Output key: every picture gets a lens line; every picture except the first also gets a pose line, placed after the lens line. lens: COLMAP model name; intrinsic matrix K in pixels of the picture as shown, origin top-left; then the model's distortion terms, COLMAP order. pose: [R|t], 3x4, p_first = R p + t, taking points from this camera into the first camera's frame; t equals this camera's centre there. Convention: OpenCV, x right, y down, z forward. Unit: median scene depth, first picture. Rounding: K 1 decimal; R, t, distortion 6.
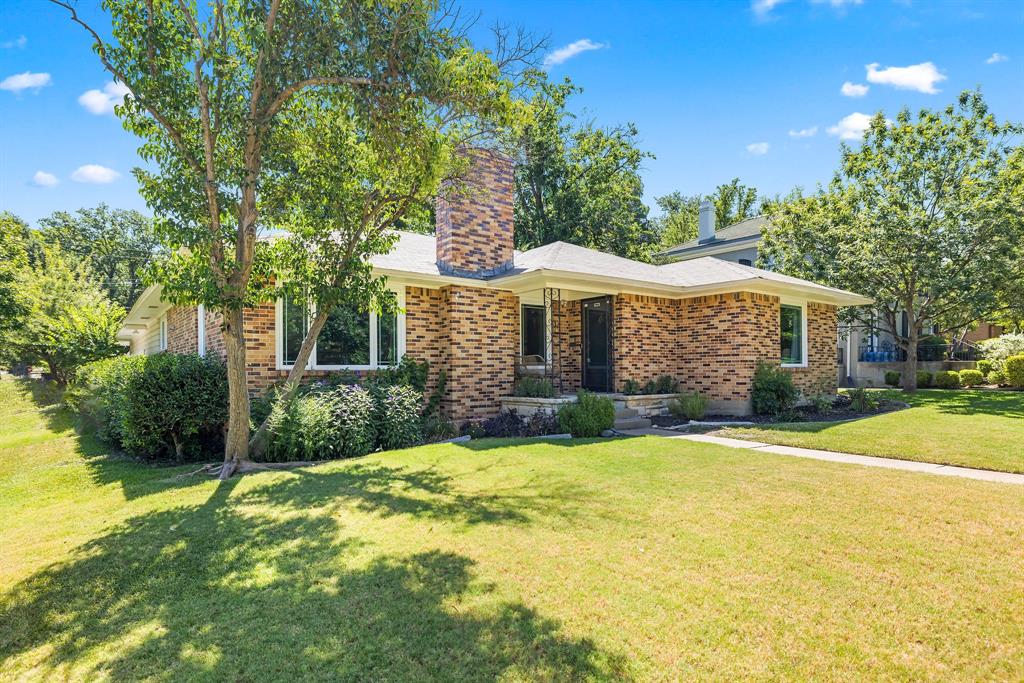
lens RADIAL K [[554.1, 0, 507.7], [0, 554.1, 375.3], [0, 0, 1]] dist [-0.002735, 0.000048]
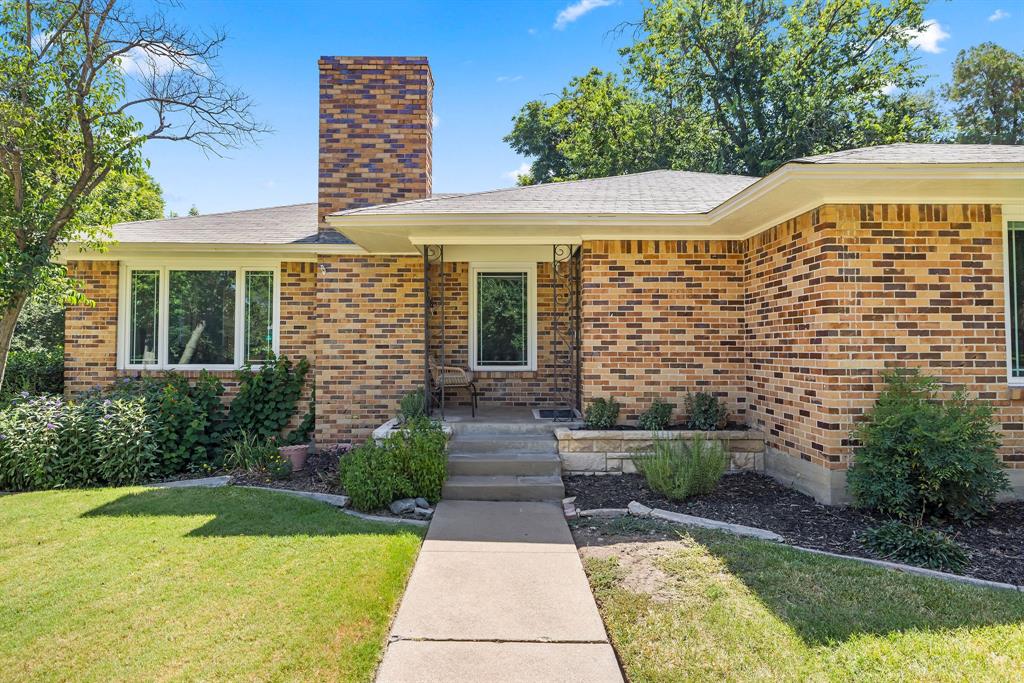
lens RADIAL K [[554.1, 0, 510.4], [0, 554.1, 335.6], [0, 0, 1]] dist [-0.002735, 0.000048]
pose [[0.797779, -0.005645, -0.602924, 0.510030], [-0.012756, 0.999574, -0.026237, -0.040616], [0.602815, 0.028622, 0.797367, 0.553762]]
